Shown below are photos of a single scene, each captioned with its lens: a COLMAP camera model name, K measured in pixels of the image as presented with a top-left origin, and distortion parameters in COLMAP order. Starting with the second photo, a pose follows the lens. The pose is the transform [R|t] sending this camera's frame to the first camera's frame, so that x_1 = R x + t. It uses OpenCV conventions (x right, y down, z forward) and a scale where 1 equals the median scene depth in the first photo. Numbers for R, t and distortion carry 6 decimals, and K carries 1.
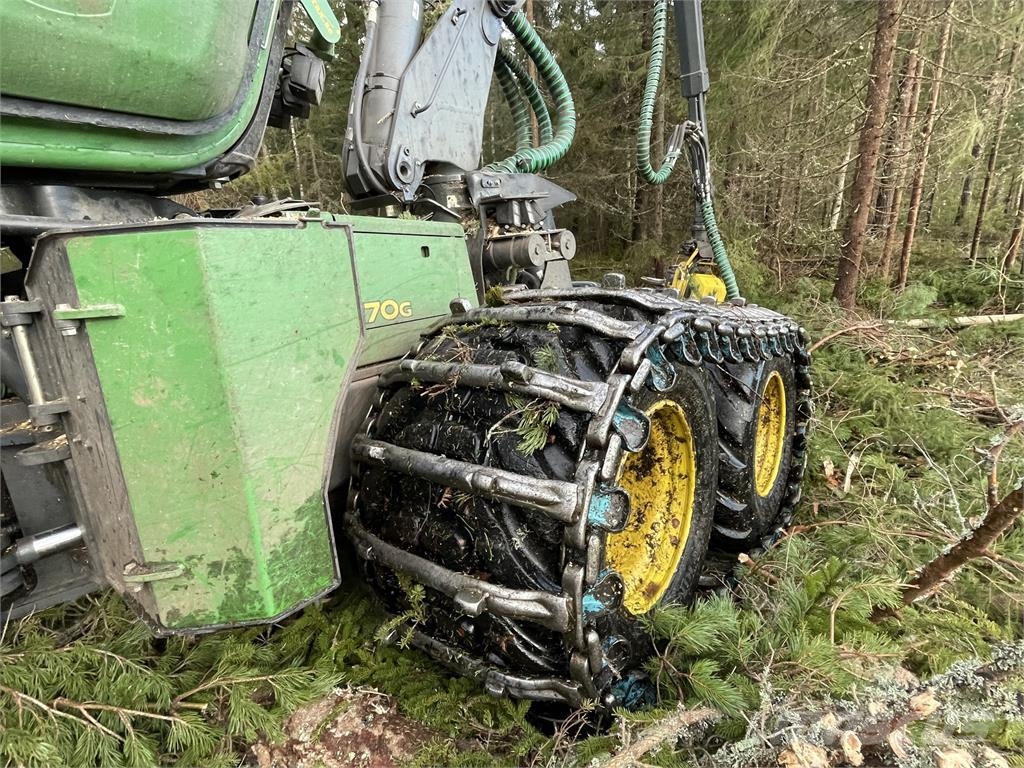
lens RADIAL K [[523.7, 0, 504.4], [0, 523.7, 386.8], [0, 0, 1]] dist [-0.003256, -0.001424]
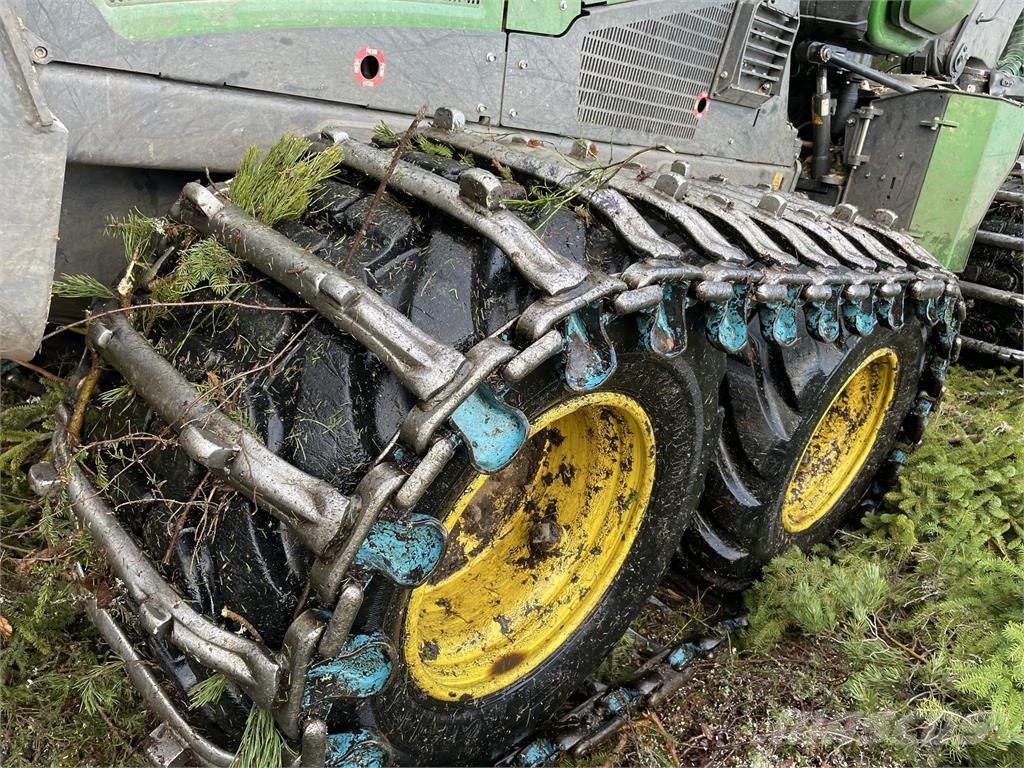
lens RADIAL K [[788.7, 0, 509.2], [0, 788.7, 373.1], [0, 0, 1]] dist [0.074946, -0.092324]
pose [[0.934489, 0.296898, -0.196422, -0.788869], [-0.284151, 0.954466, 0.090844, 0.615469], [0.214450, -0.029079, 0.976302, -1.605723]]
